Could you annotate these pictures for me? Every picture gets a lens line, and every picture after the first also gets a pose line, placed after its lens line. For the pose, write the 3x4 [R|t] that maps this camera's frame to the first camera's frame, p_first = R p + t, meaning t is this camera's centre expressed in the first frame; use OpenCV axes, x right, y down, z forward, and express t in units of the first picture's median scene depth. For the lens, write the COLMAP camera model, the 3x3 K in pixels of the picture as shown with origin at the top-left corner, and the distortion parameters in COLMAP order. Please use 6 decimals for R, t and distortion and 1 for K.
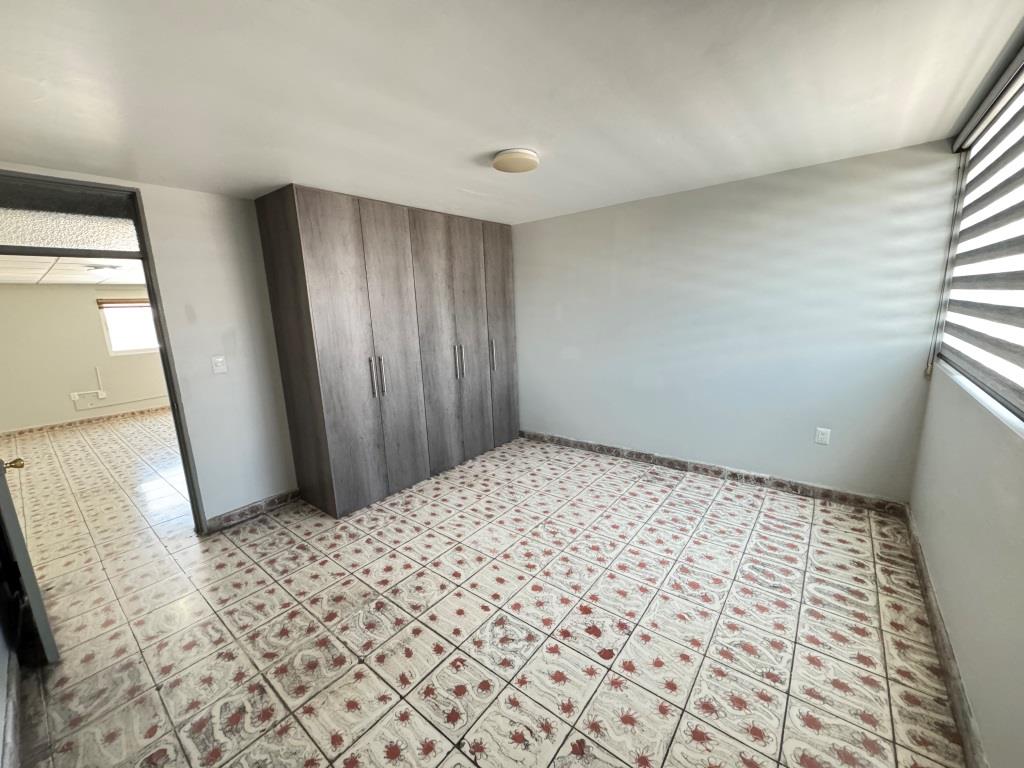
lens RADIAL K [[408.1, 0, 511.2], [0, 408.1, 382.7], [0, 0, 1]] dist [-0.001688, -0.000066]
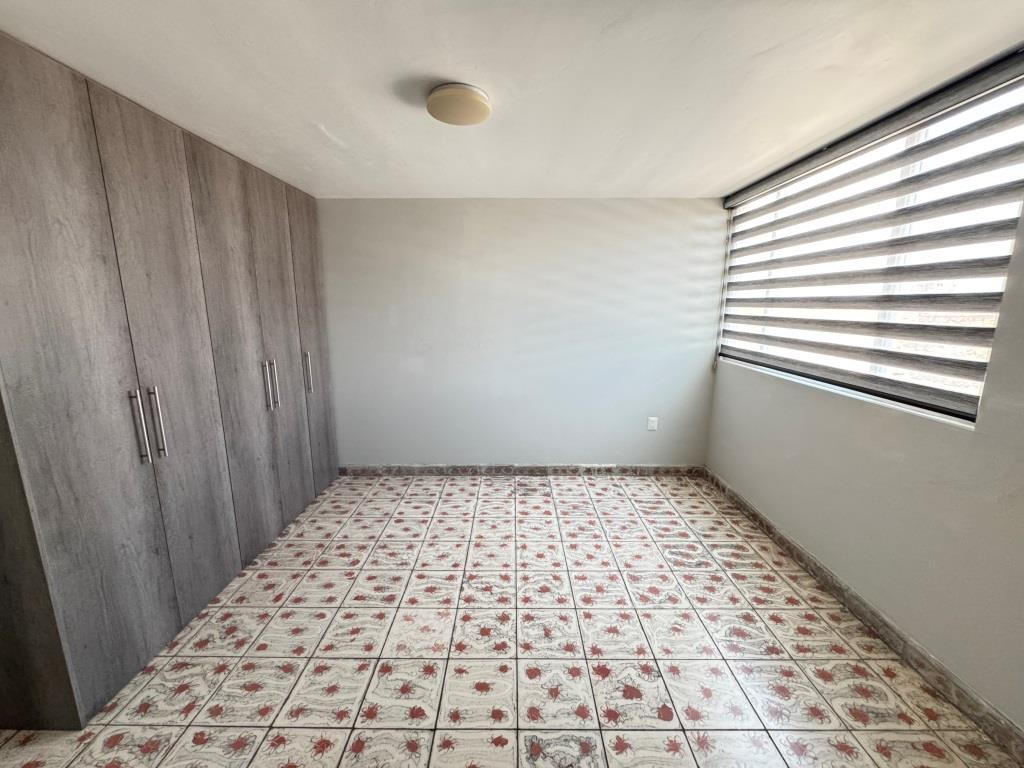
lens RADIAL K [[408.1, 0, 511.2], [0, 408.1, 382.7], [0, 0, 1]] dist [-0.001688, -0.000066]
pose [[0.785157, -0.072457, 0.615043, -0.286206], [0.083019, 0.996483, 0.011414, -0.037610], [-0.613707, 0.042099, 0.788411, 0.282532]]
